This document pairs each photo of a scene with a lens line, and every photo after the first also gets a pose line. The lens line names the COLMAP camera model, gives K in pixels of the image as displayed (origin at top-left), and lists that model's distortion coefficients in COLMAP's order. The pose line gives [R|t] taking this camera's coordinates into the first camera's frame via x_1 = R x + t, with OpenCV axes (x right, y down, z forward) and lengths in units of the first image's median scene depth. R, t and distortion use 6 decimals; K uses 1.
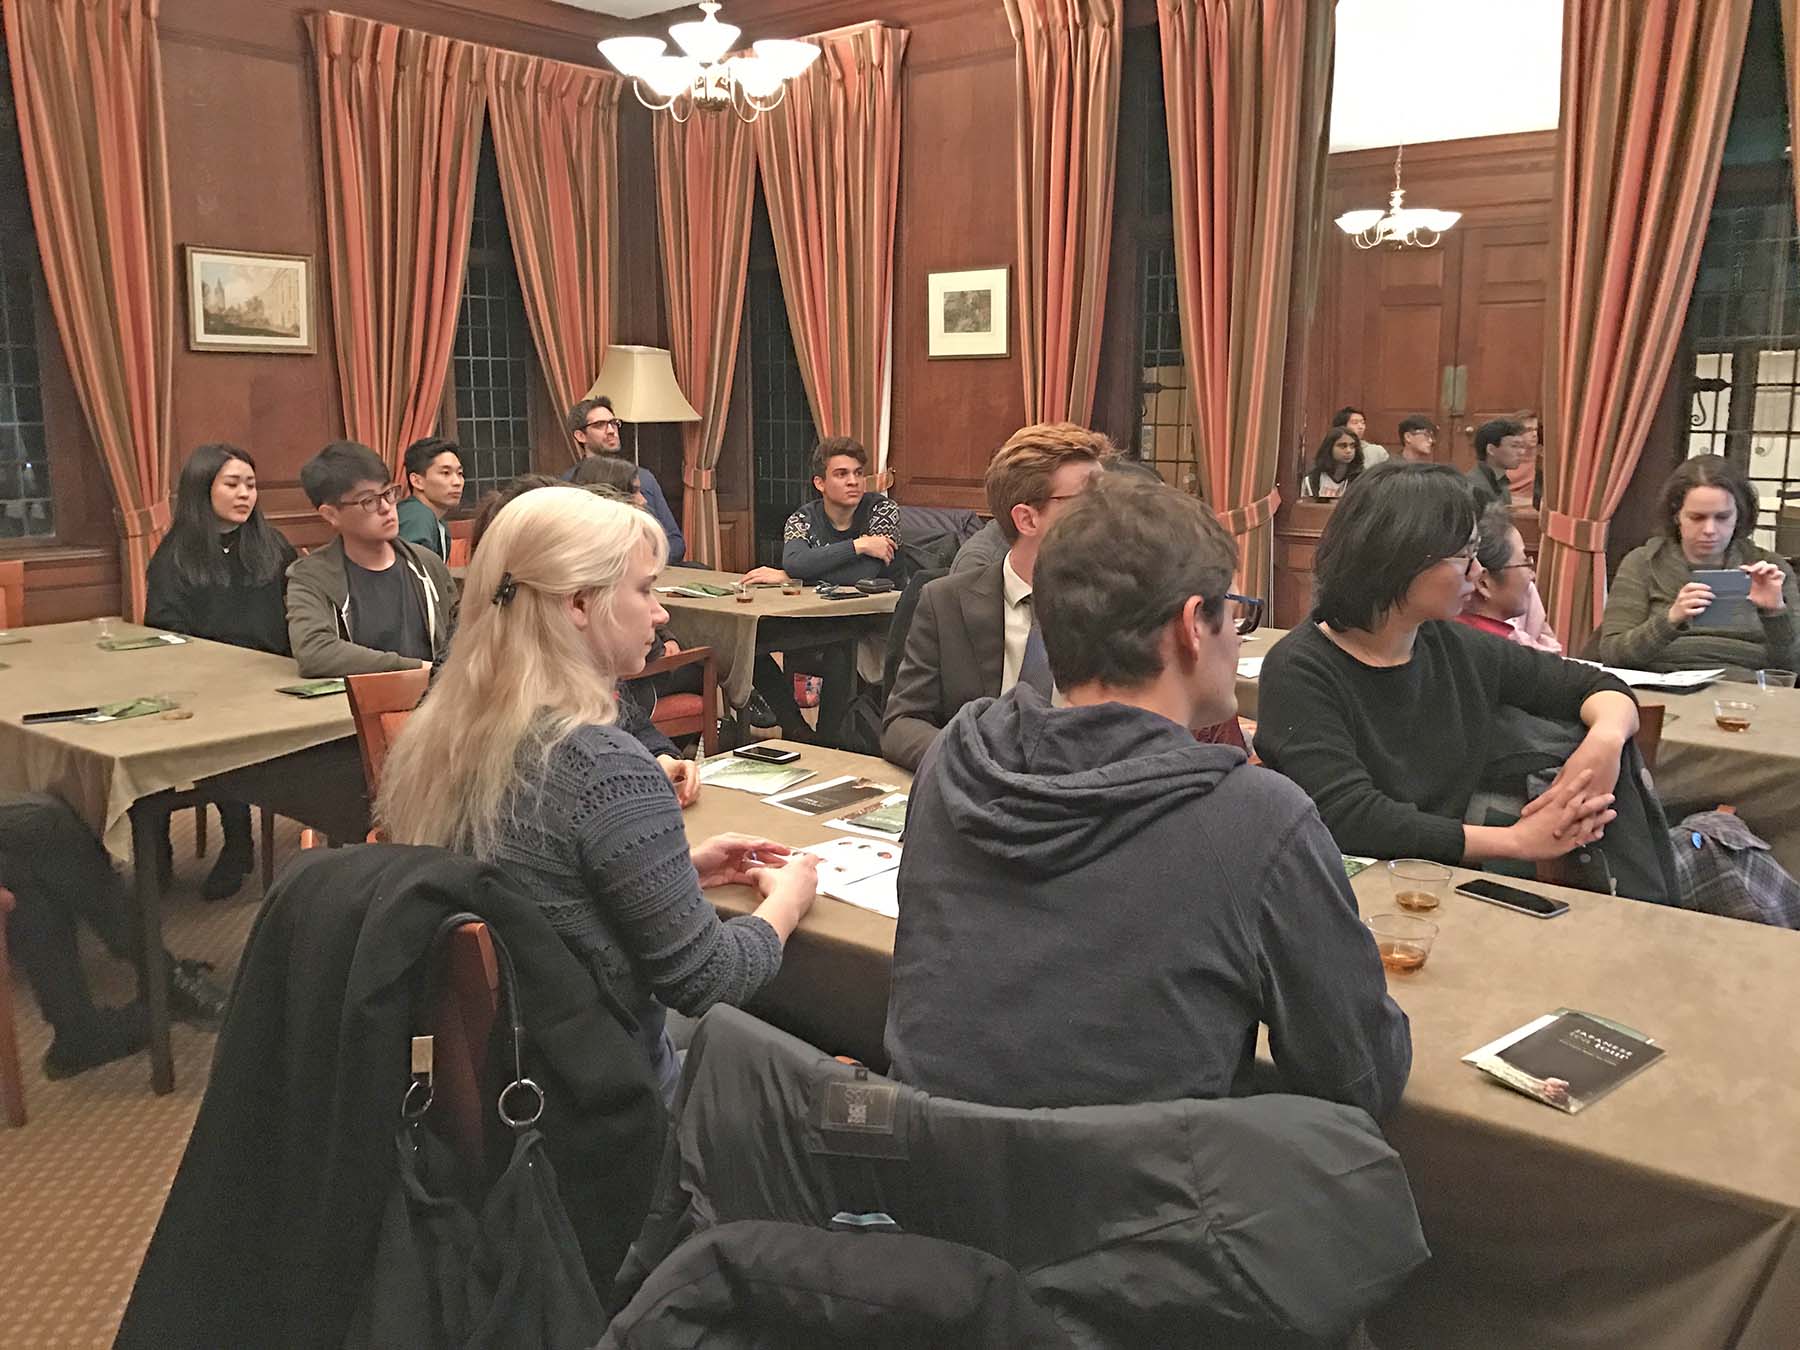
lens RADIAL K [[1461.1, 0, 900.0], [0, 1461.1, 675.0], [0, 0, 1]] dist [0.021185, 0.000724]
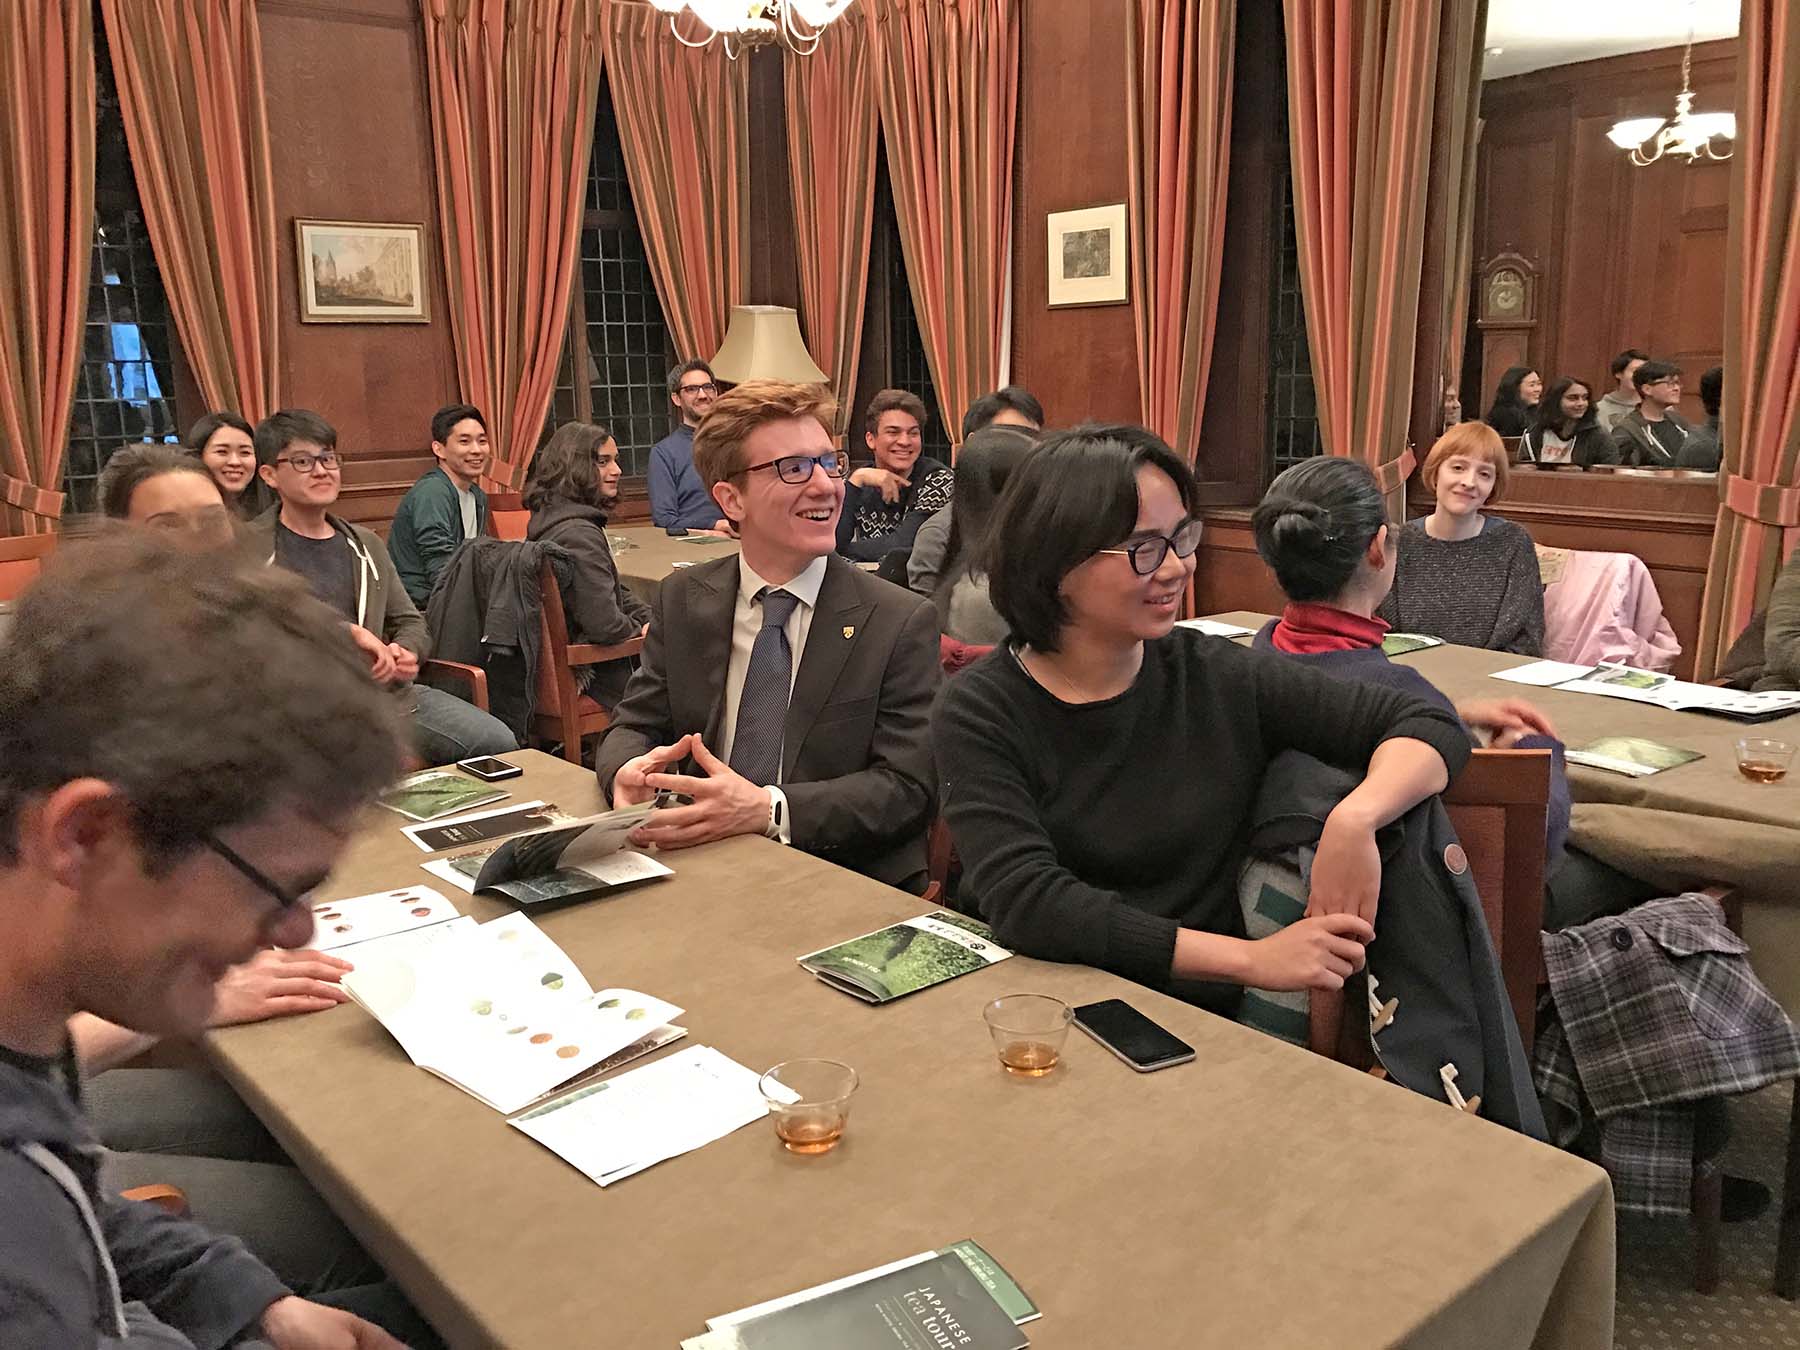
lens RADIAL K [[1480.5, 0, 900.0], [0, 1480.5, 675.0], [0, 0, 1]] dist [0.001559, 0.021684]
pose [[0.976213, 0.023323, -0.215555, 0.140095], [-0.018206, 0.999504, 0.025694, -0.011841], [0.216048, -0.021159, 0.976154, 0.084994]]
